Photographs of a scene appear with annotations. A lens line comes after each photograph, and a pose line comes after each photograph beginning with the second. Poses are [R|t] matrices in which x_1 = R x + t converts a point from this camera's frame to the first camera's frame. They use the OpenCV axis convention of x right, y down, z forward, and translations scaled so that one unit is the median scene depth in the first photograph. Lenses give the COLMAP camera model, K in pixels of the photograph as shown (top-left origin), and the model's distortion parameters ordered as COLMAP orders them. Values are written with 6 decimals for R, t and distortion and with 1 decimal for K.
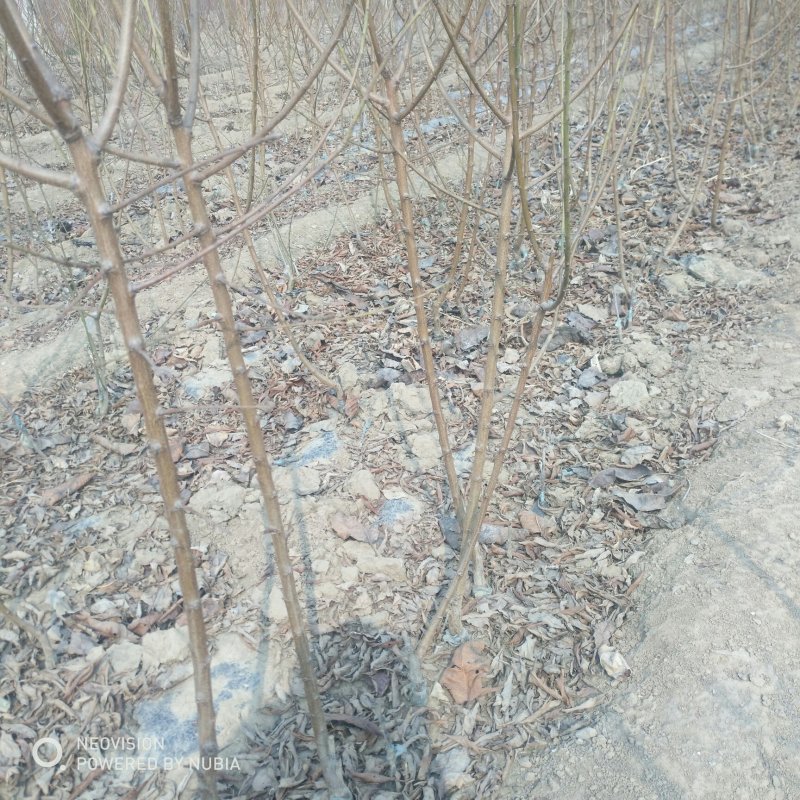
lens RADIAL K [[871.1, 0, 395.0], [0, 871.1, 398.9], [0, 0, 1]] dist [-0.000988, 0.077444]
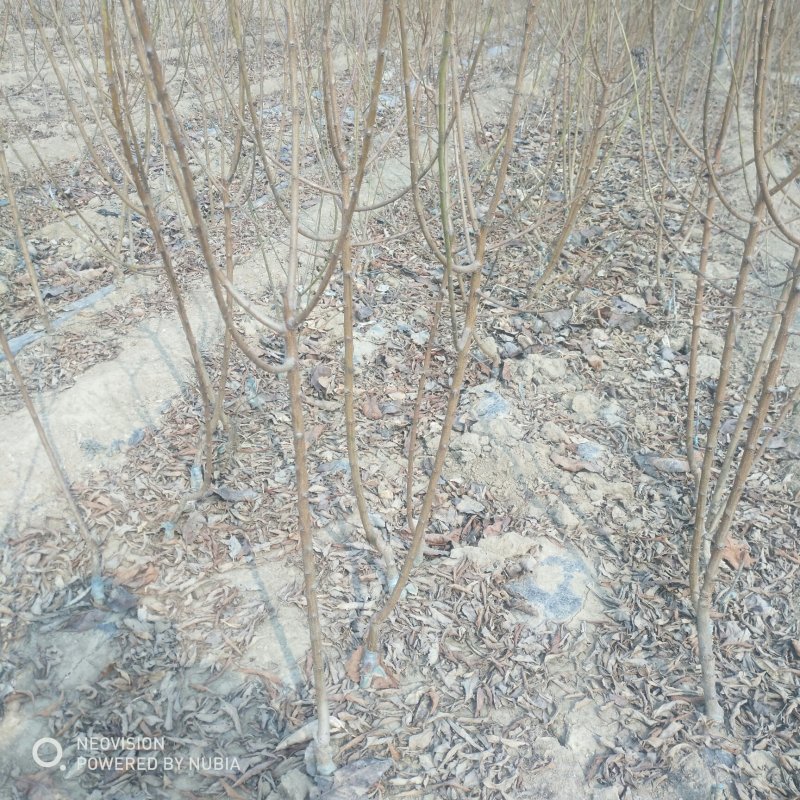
lens RADIAL K [[871.1, 0, 395.0], [0, 871.1, 398.9], [0, 0, 1]] dist [-0.000988, 0.077444]
pose [[0.970397, 0.005829, 0.241445, -0.496890], [-0.014224, 0.999353, 0.033039, 0.006693], [-0.241096, -0.035495, 0.969852, -0.179059]]
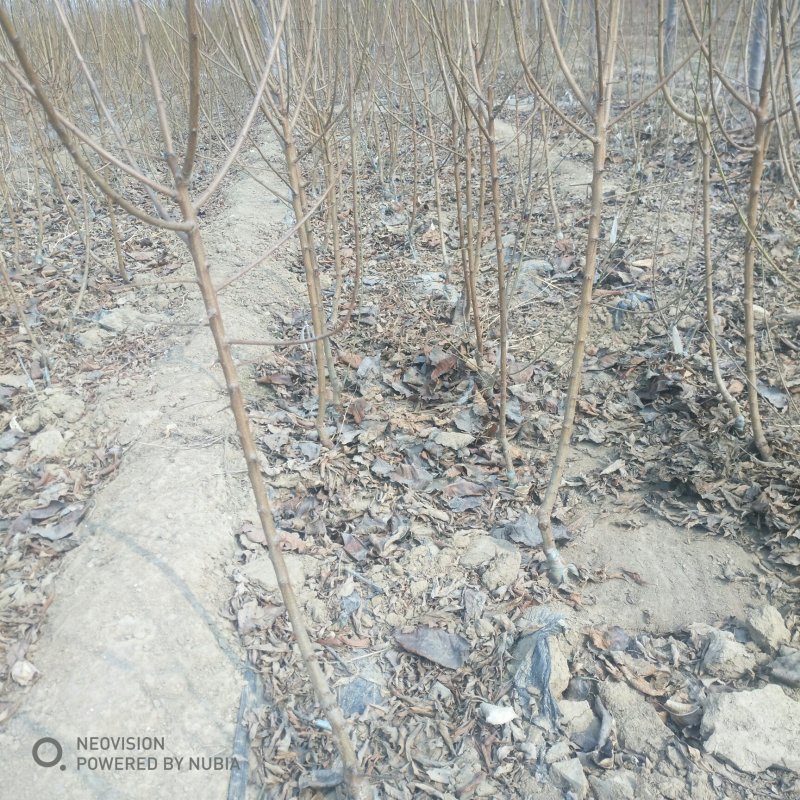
lens RADIAL K [[871.1, 0, 395.0], [0, 871.1, 398.9], [0, 0, 1]] dist [-0.000988, 0.077444]
pose [[0.834465, -0.232037, 0.499827, 0.098103], [0.270731, 0.962642, -0.005095, 0.059594], [-0.479972, 0.139570, 0.866110, -0.135272]]
